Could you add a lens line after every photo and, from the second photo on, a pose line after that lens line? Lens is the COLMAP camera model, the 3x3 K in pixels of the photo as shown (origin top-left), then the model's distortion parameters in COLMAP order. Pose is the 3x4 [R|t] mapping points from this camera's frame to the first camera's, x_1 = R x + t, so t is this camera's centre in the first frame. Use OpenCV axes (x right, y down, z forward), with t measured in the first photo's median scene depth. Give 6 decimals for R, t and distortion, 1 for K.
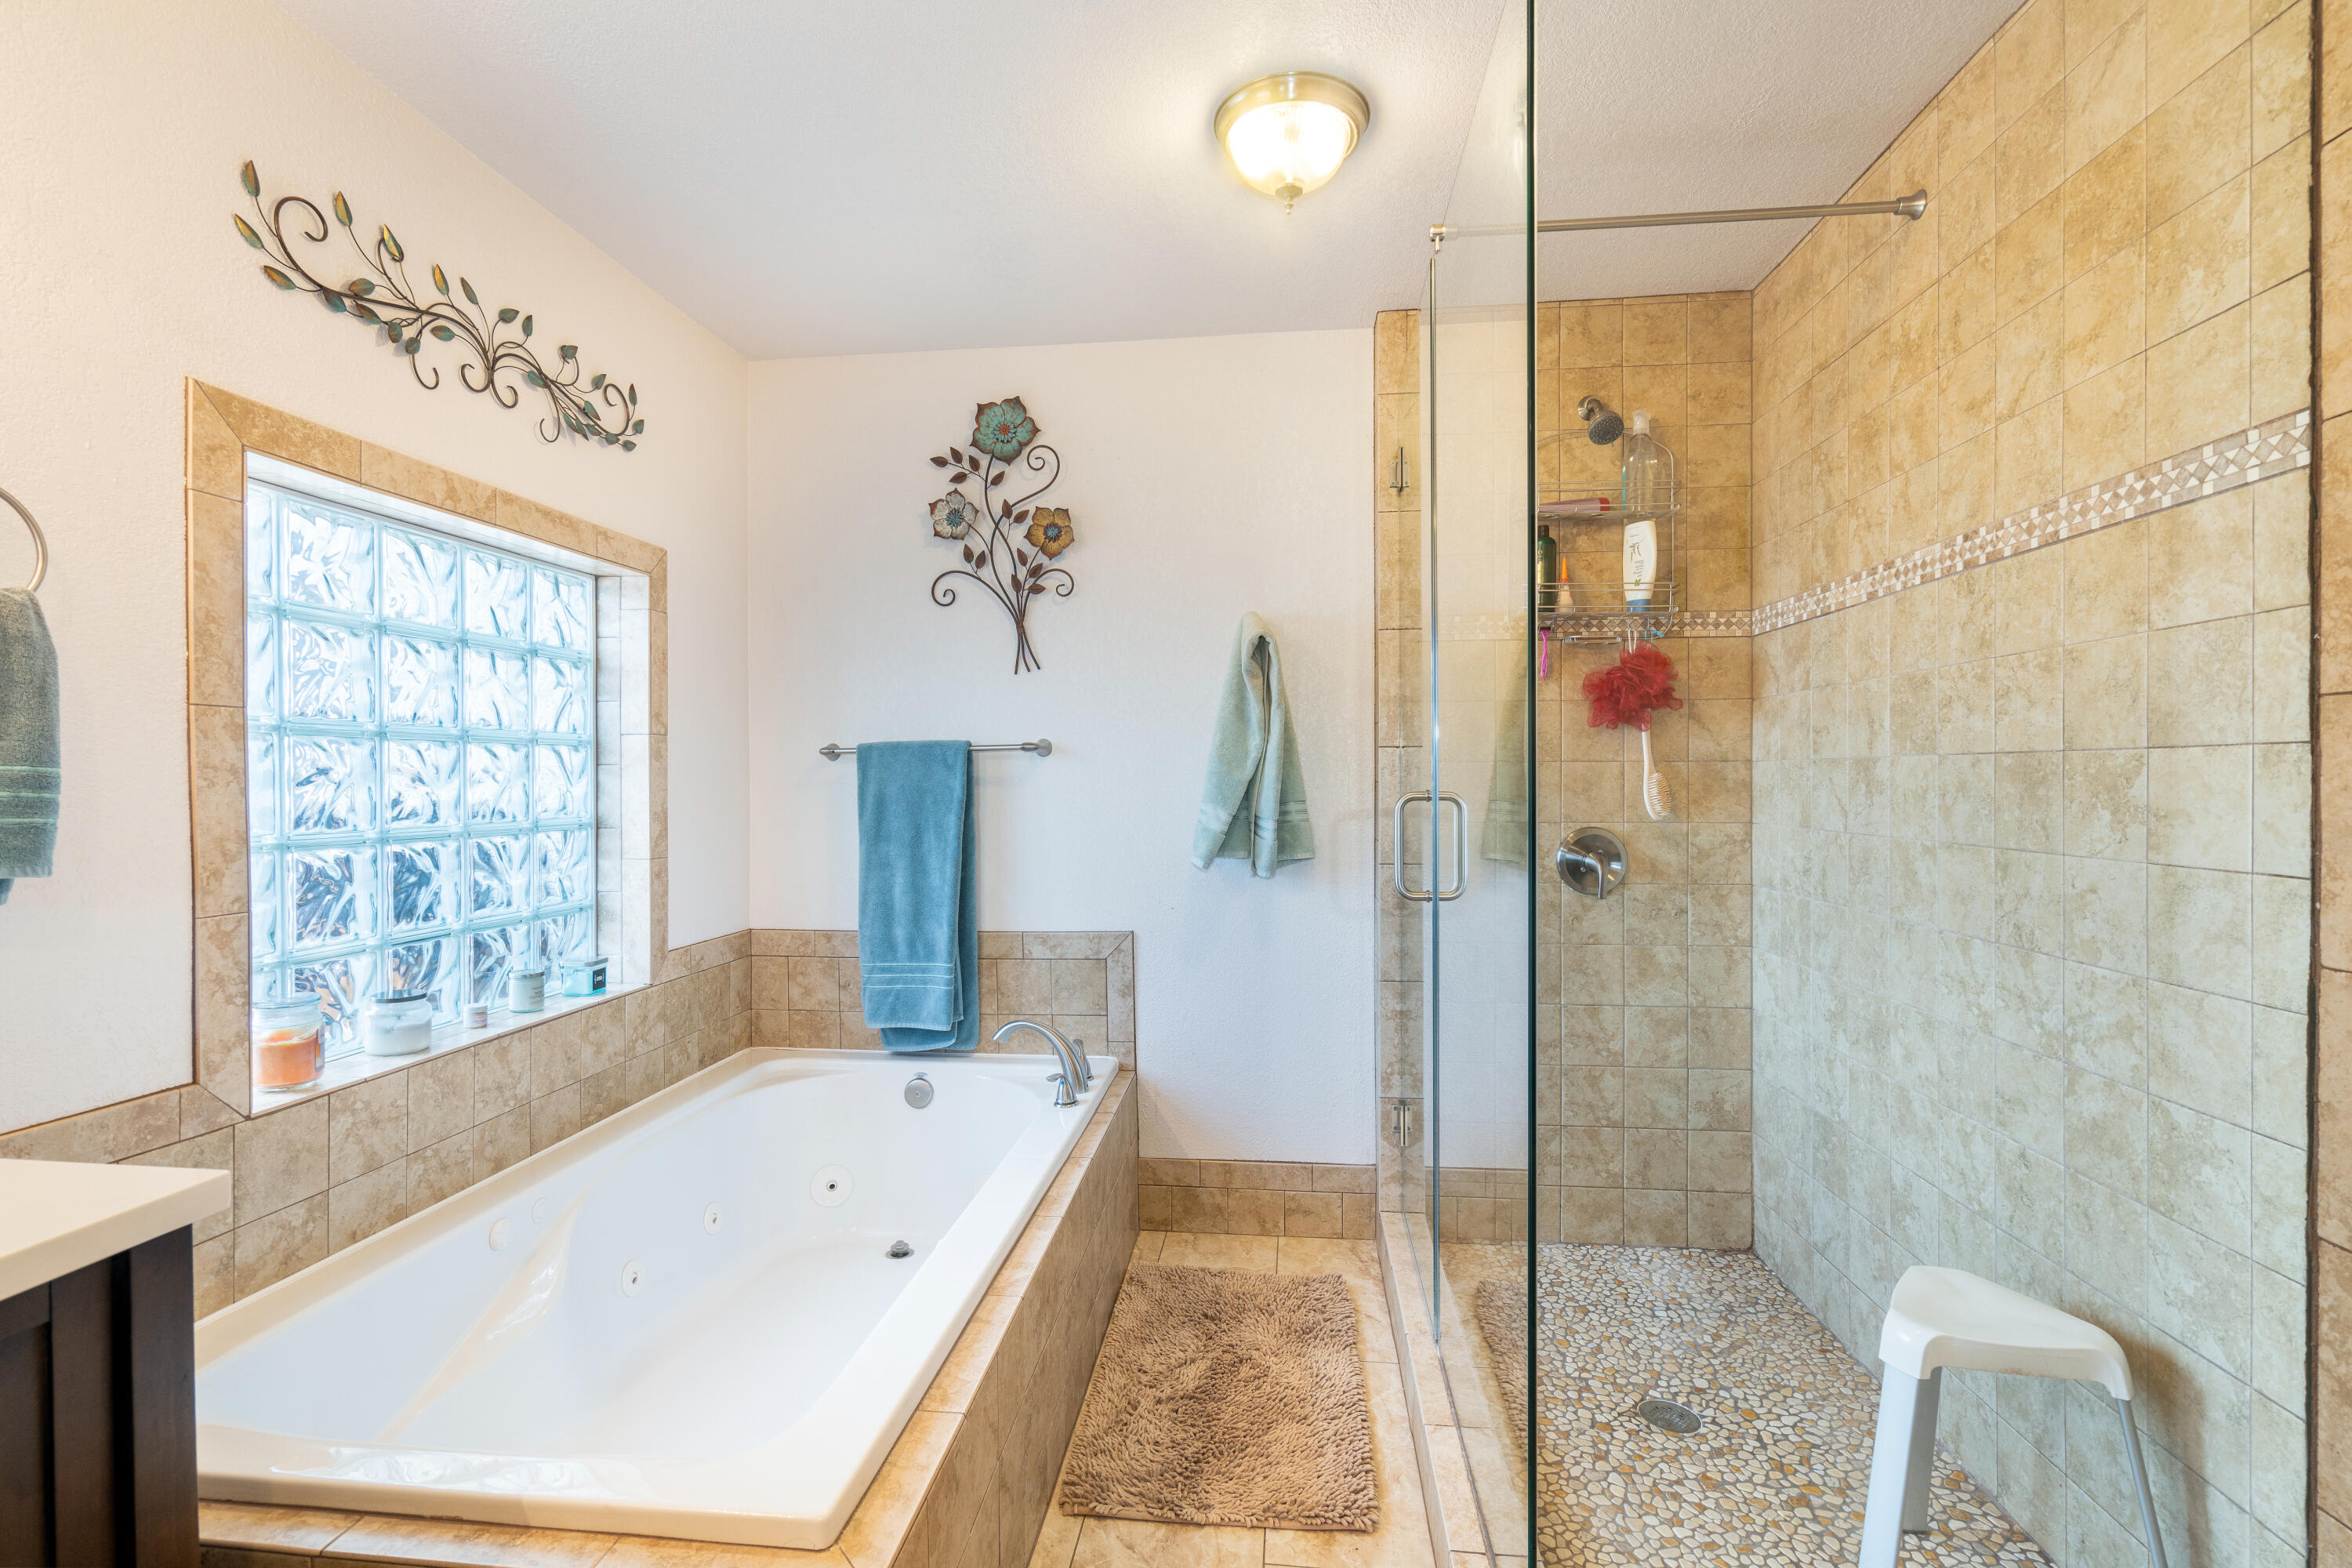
lens RADIAL K [[1083.5, 0, 1185.6], [0, 1083.5, 788.1], [0, 0, 1]] dist [-0.002172, 0.000946]
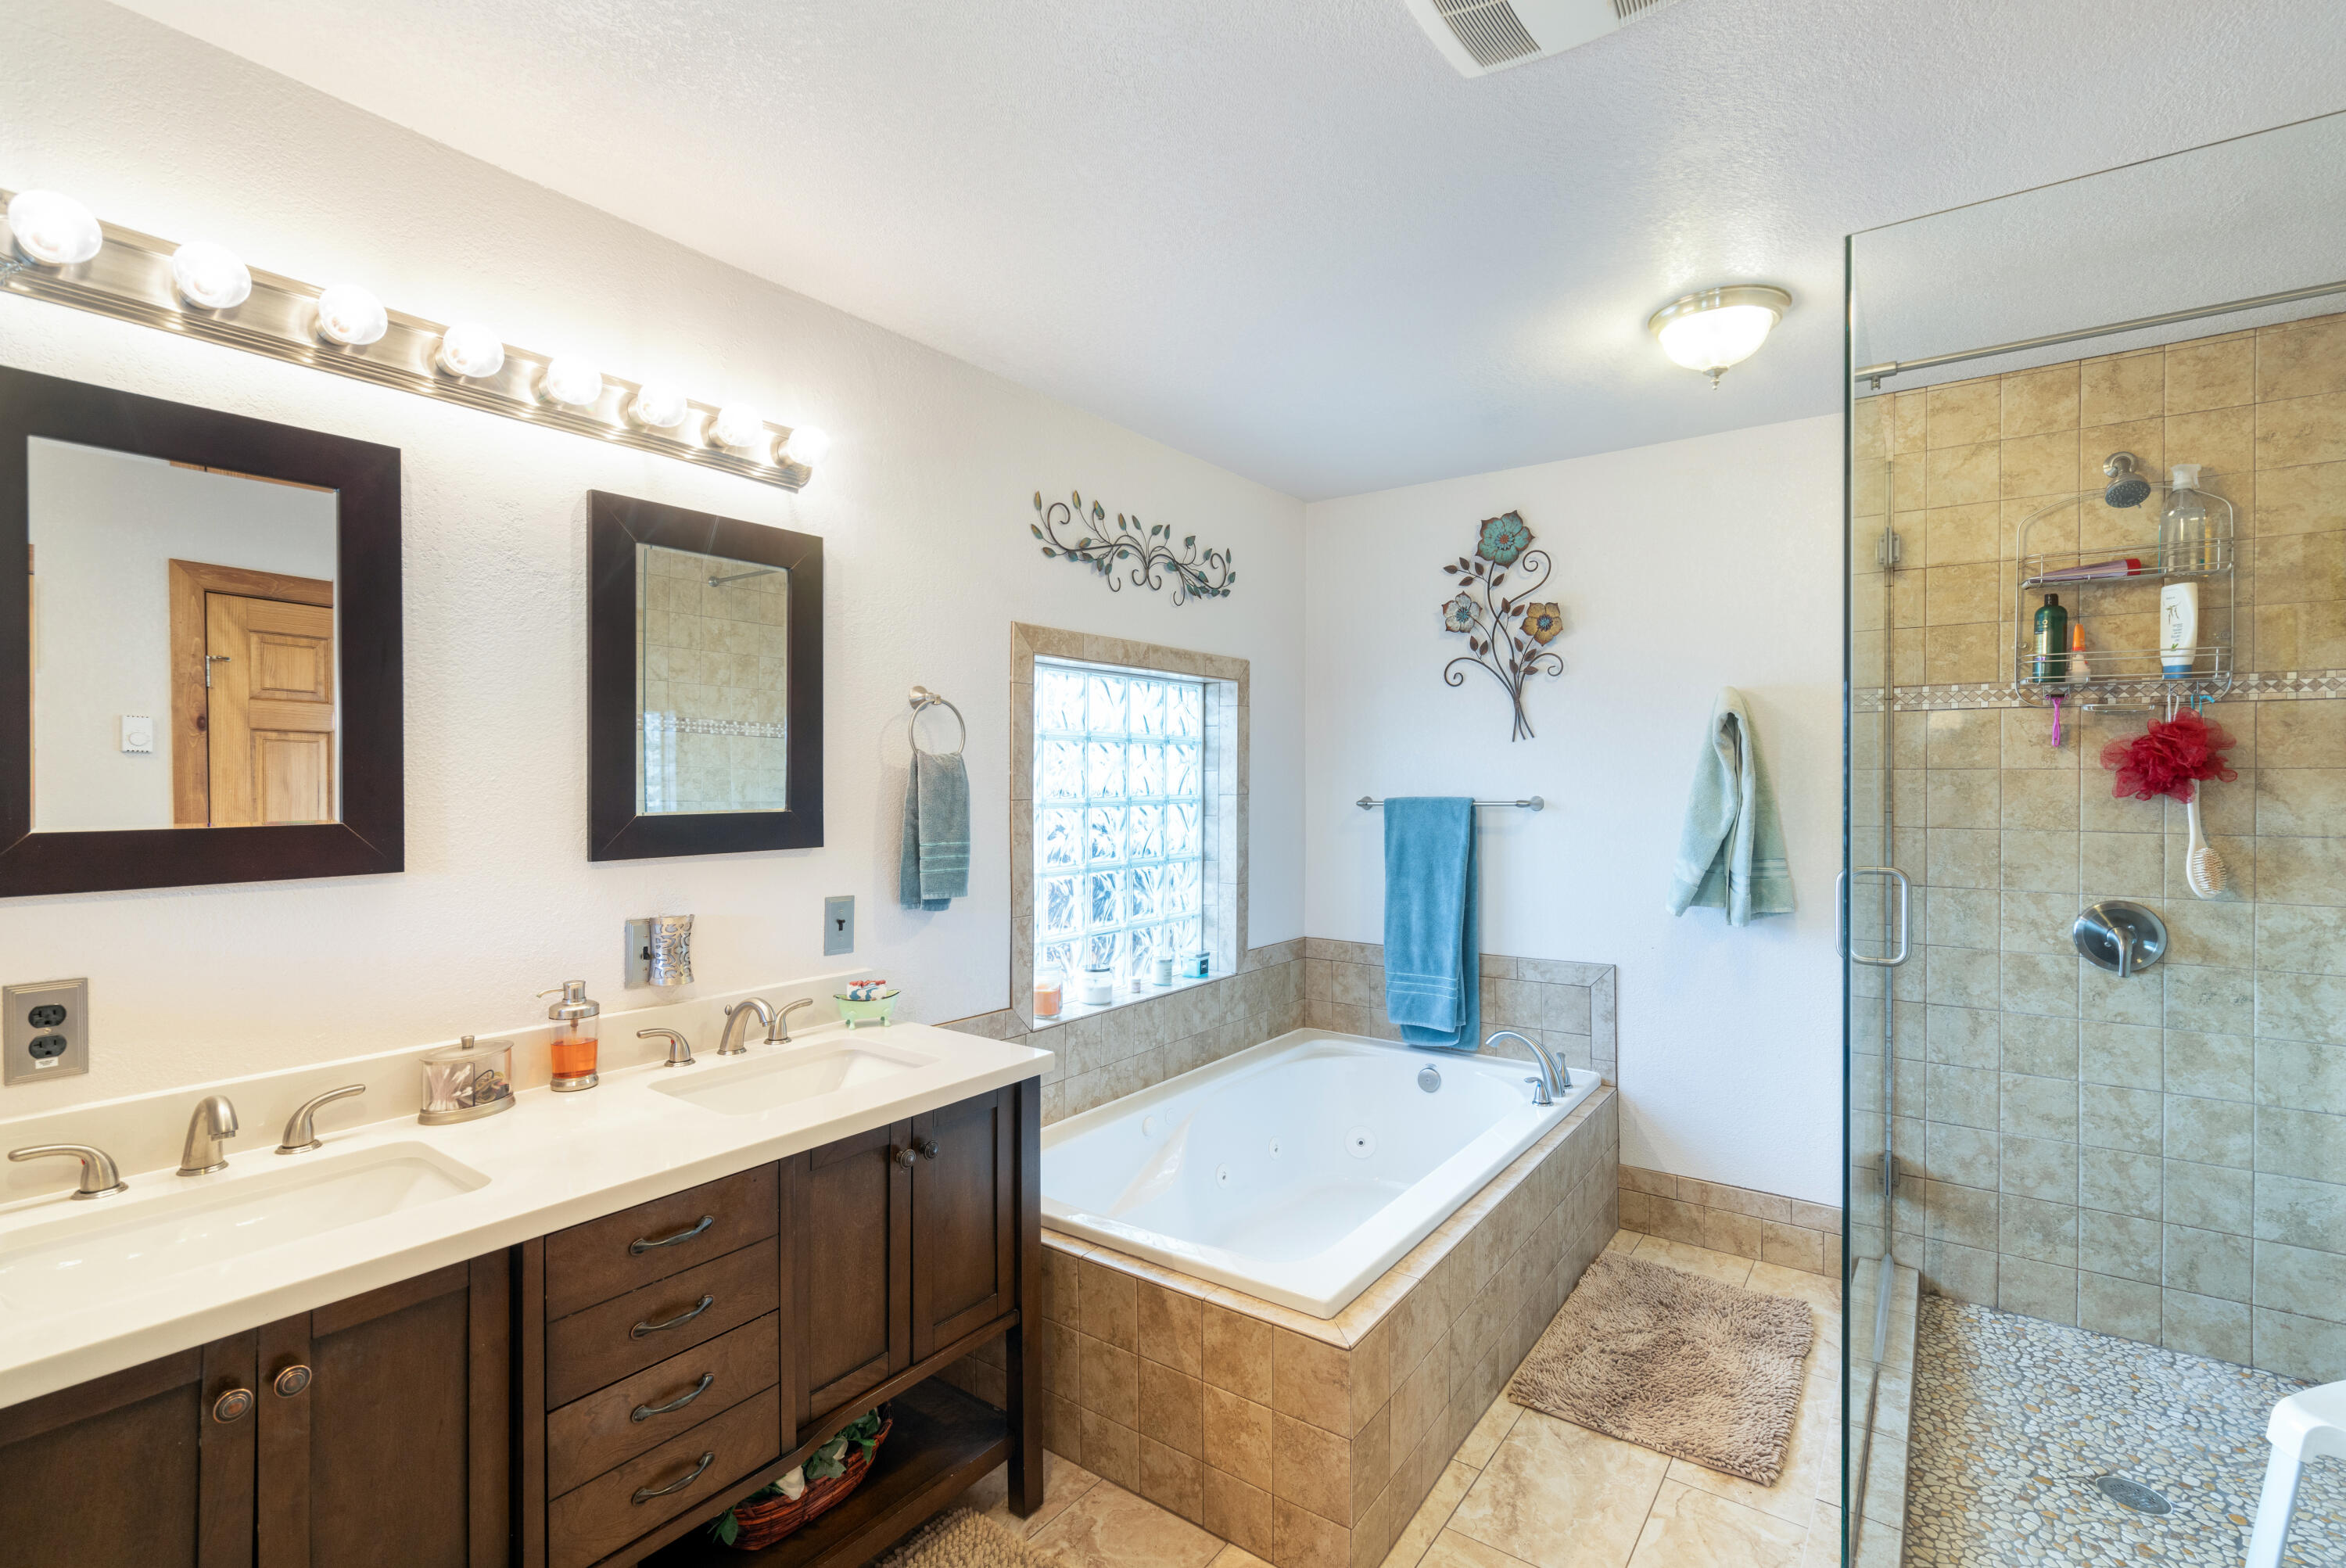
lens RADIAL K [[1080.8, 0, 1165.8], [0, 1080.8, 787.9], [0, 0, 1]] dist [-0.002172, 0.000946]
pose [[0.865698, 0.007817, -0.500505, 0.135818], [-0.009100, 0.999959, -0.000123, -0.062871], [0.500484, 0.004661, 0.865733, -0.279453]]
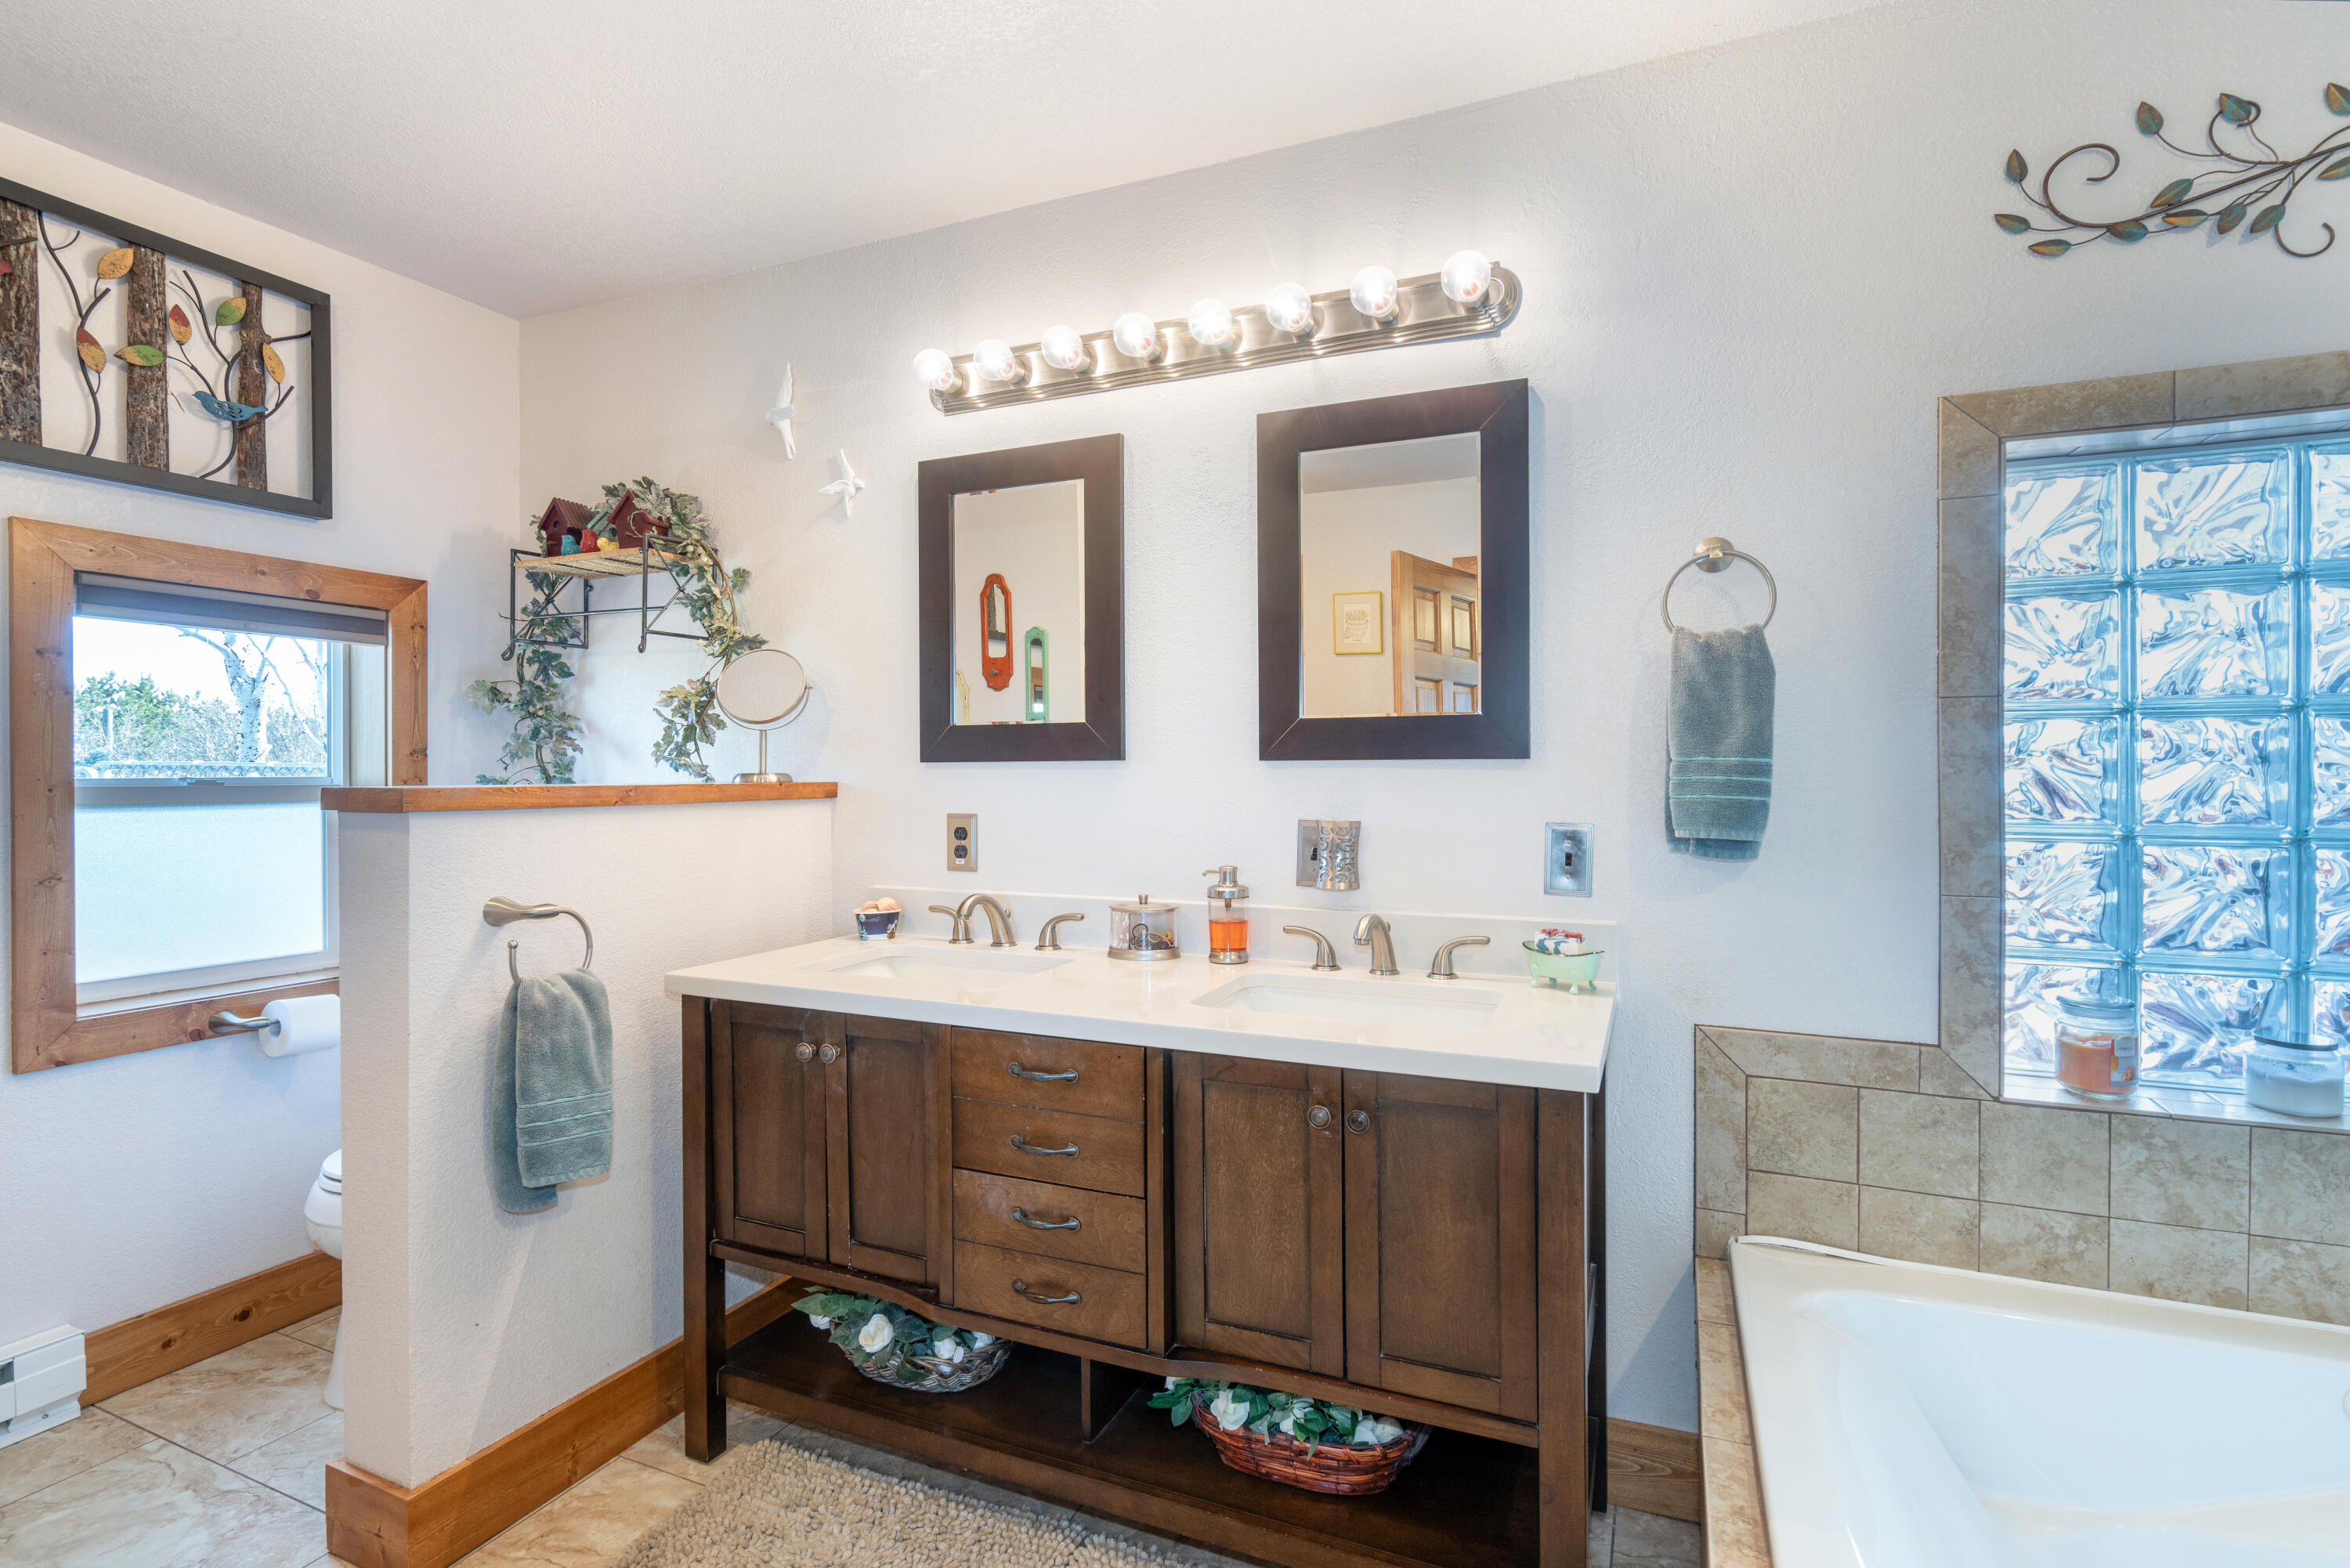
lens RADIAL K [[1082.5, 0, 1213.2], [0, 1082.5, 782.3], [0, 0, 1]] dist [-0.002172, 0.000946]
pose [[-0.281921, 0.013353, -0.959345, 0.206744], [-0.006724, 0.999851, 0.015893, -0.003139], [0.959414, 0.010931, -0.281789, 0.379102]]
